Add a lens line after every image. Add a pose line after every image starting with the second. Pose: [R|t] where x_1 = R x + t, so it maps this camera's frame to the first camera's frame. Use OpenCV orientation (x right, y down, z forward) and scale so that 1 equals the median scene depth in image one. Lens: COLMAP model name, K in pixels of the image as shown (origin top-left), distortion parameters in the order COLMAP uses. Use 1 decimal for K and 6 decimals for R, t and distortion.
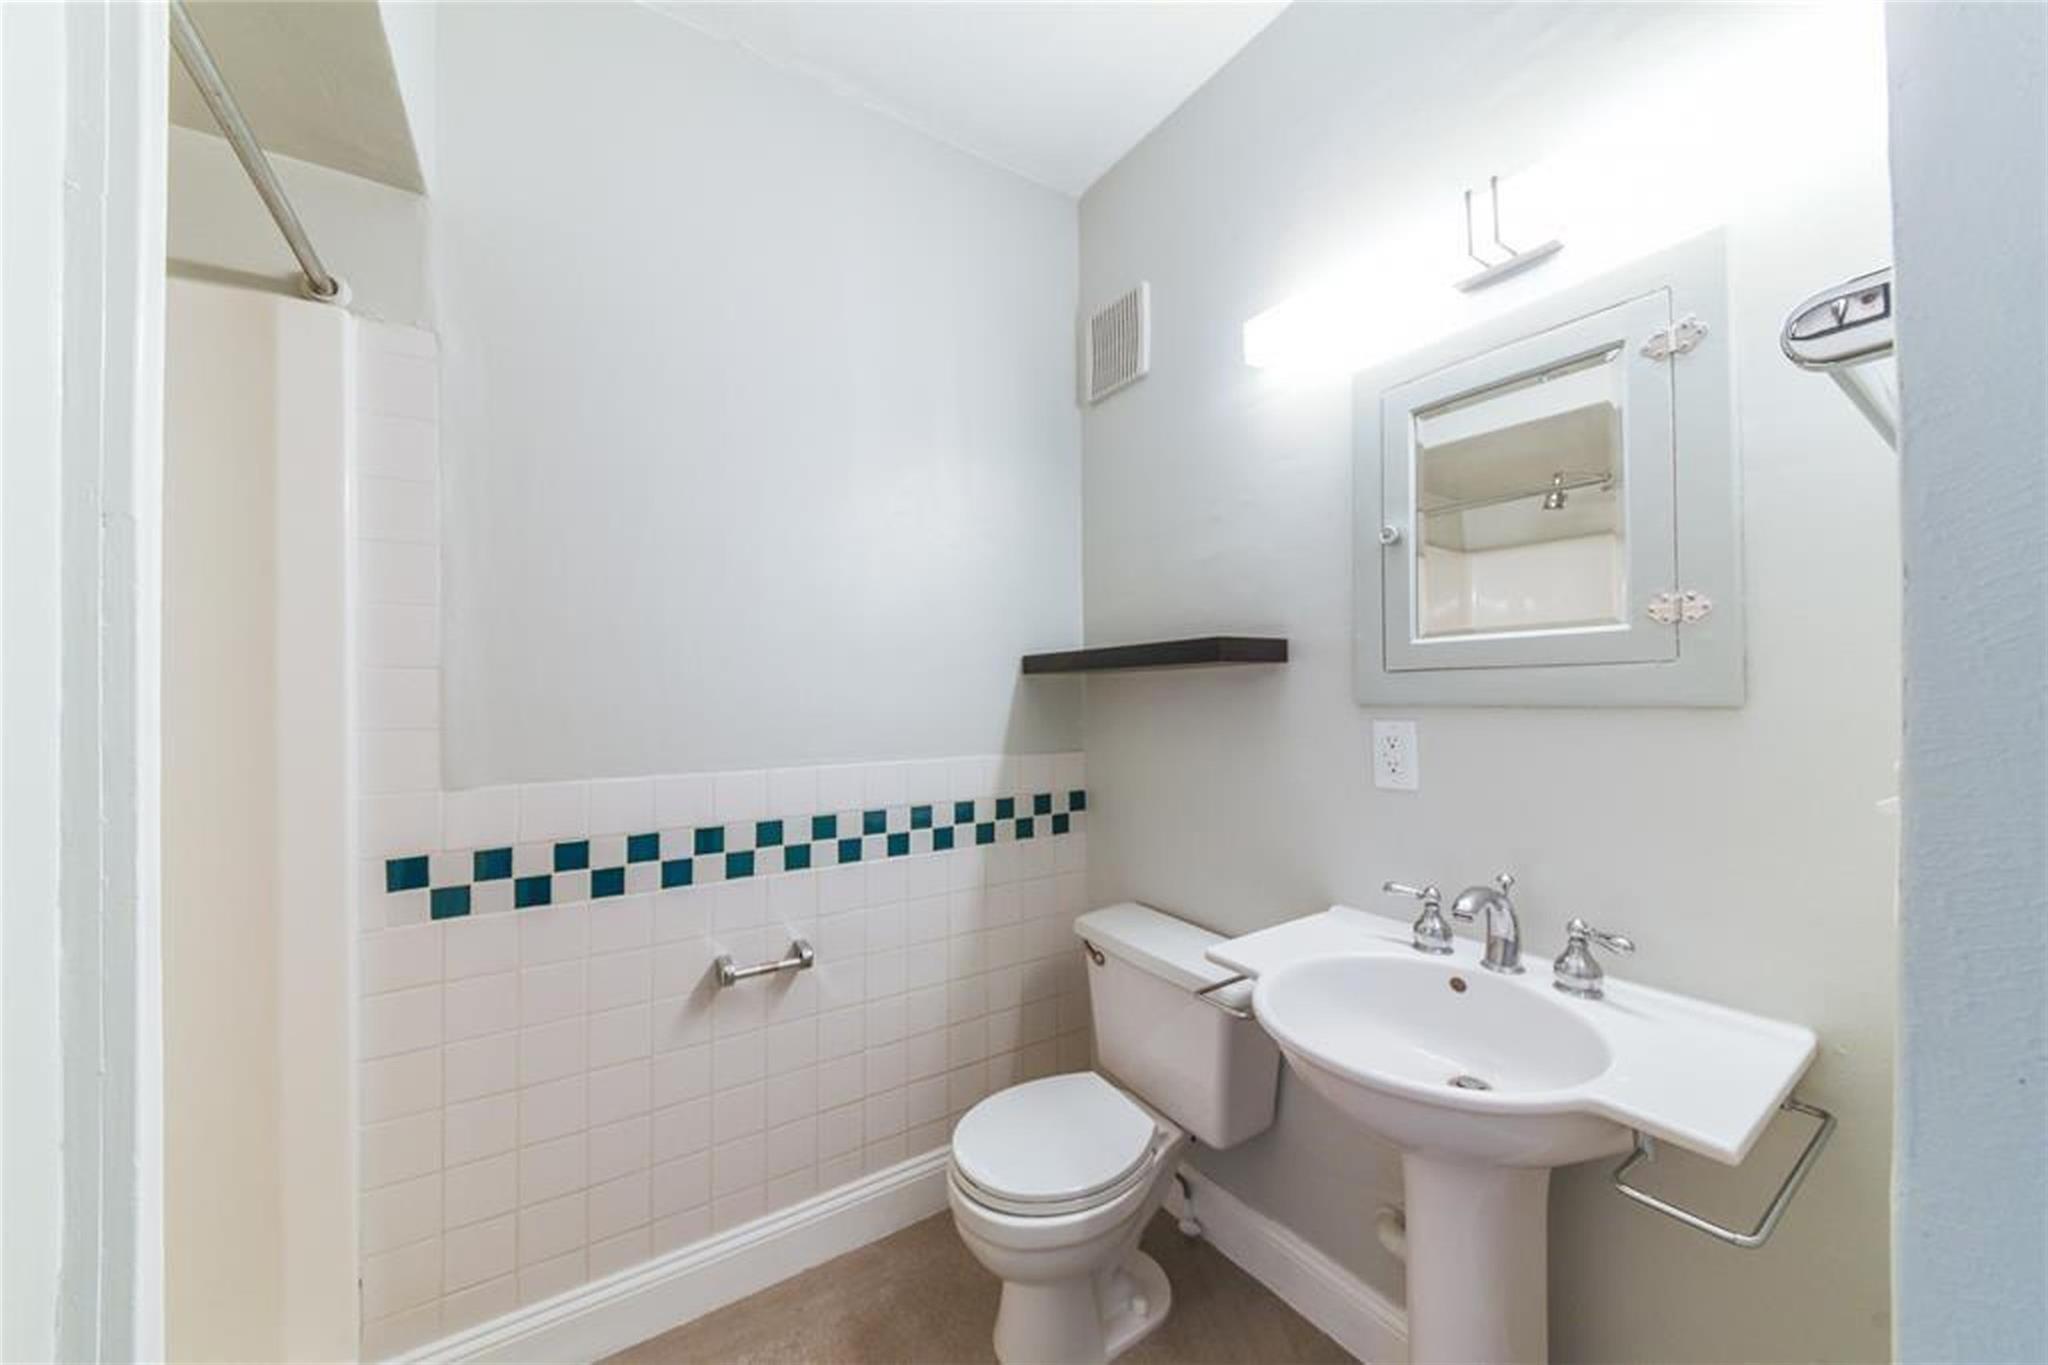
lens RADIAL K [[738.9, 0, 1035.0], [0, 738.9, 684.4], [0, 0, 1]] dist [-0.005621, -0.002824]
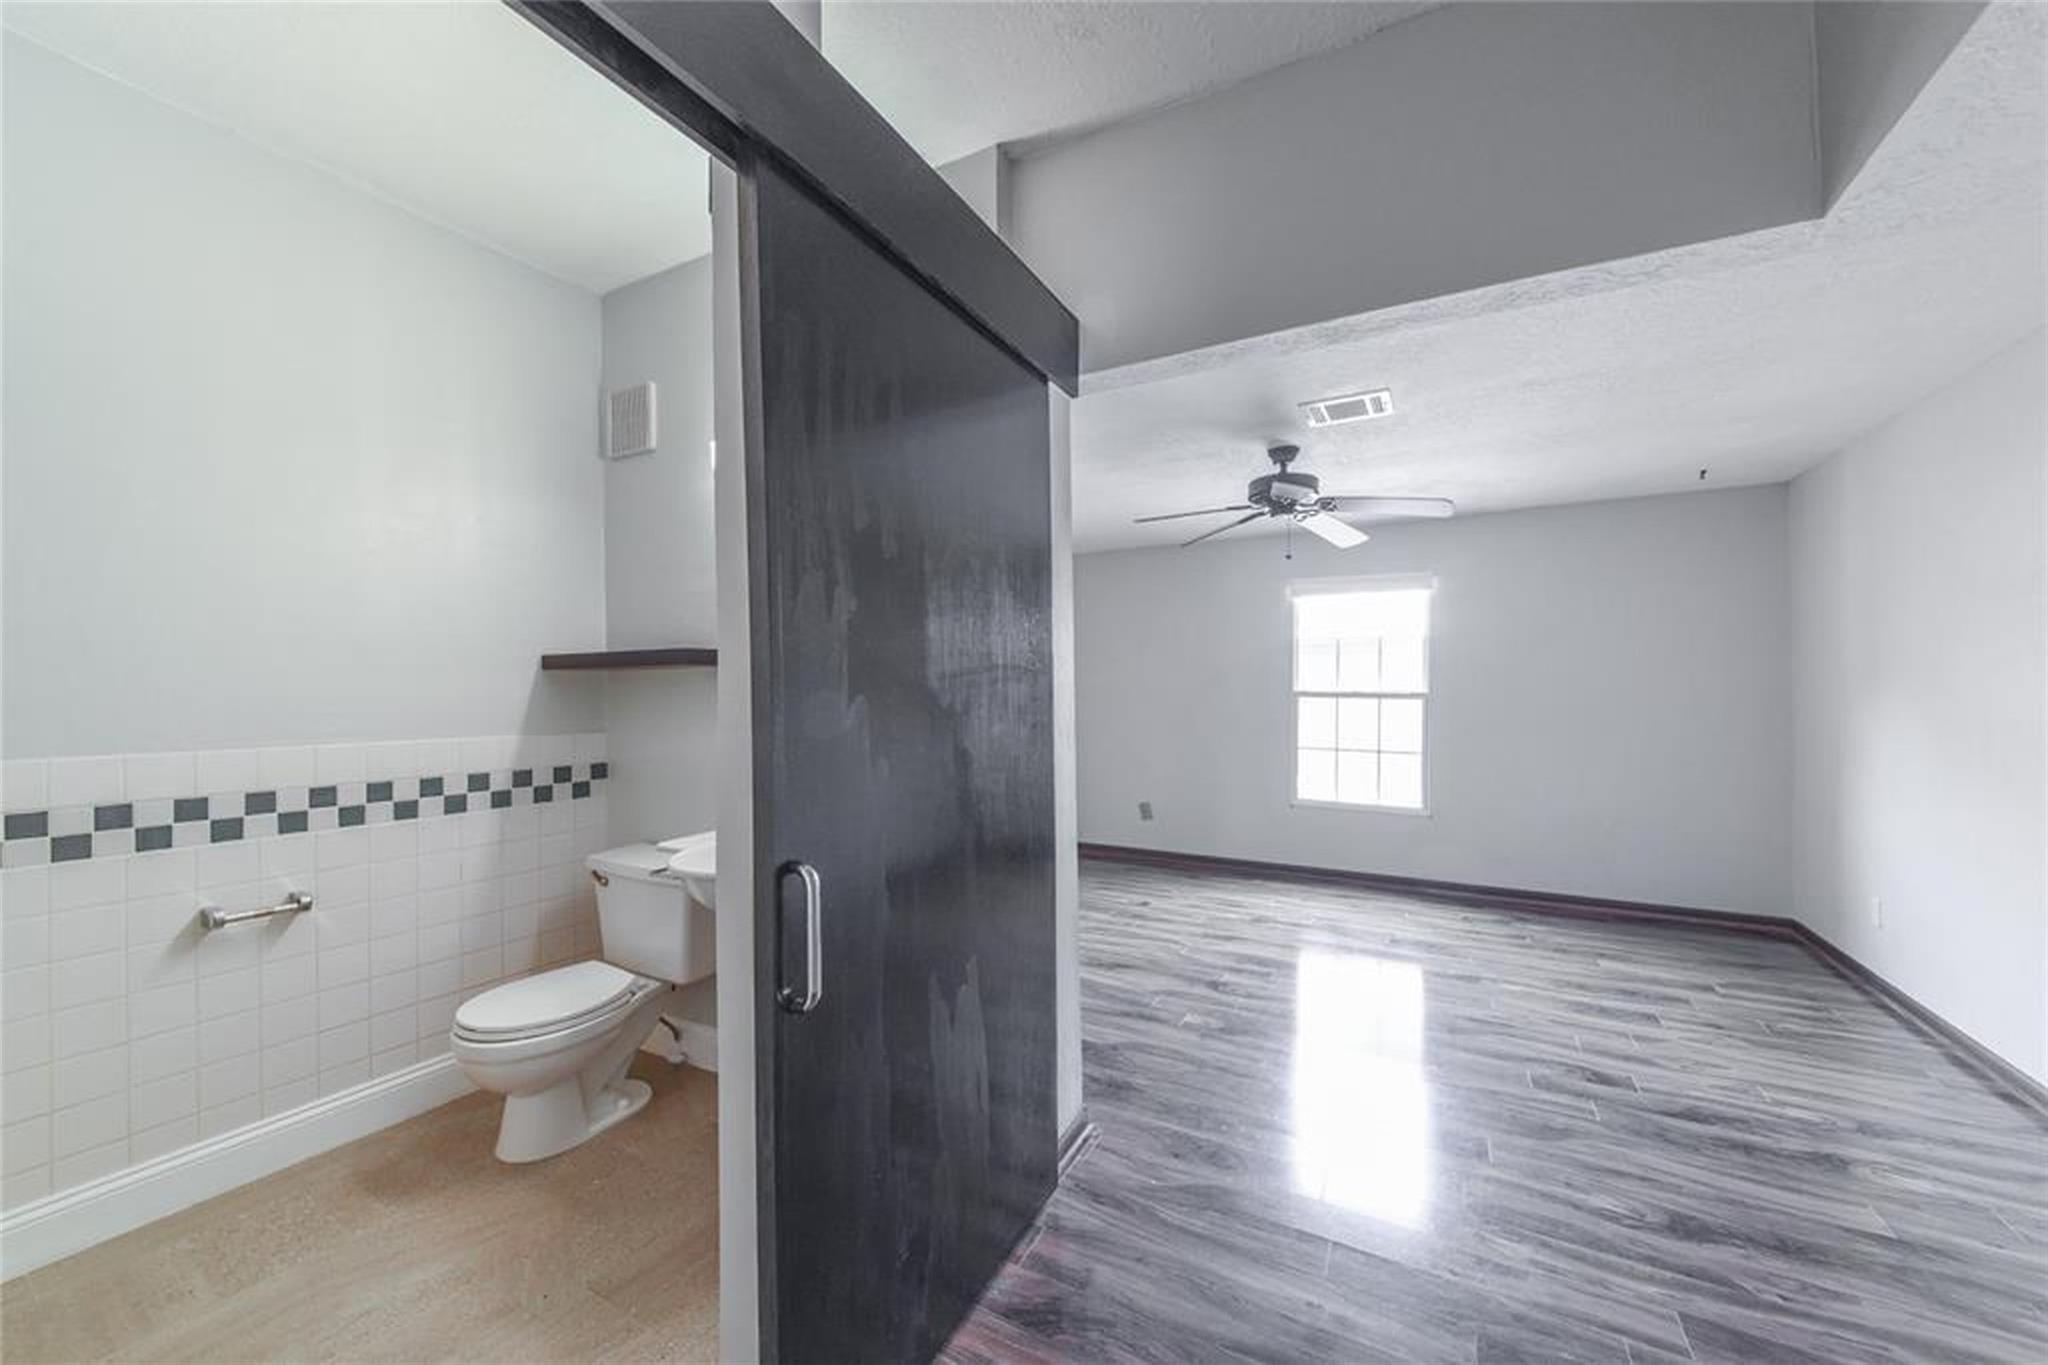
lens RADIAL K [[738.9, 0, 1101.4], [0, 738.9, 682.3], [0, 0, 1]] dist [-0.005621, -0.002824]
pose [[0.850948, 0.003777, 0.525236, 0.161248], [-0.006056, 0.999978, 0.002620, -0.003489], [-0.525215, -0.005410, 0.850952, -0.659511]]
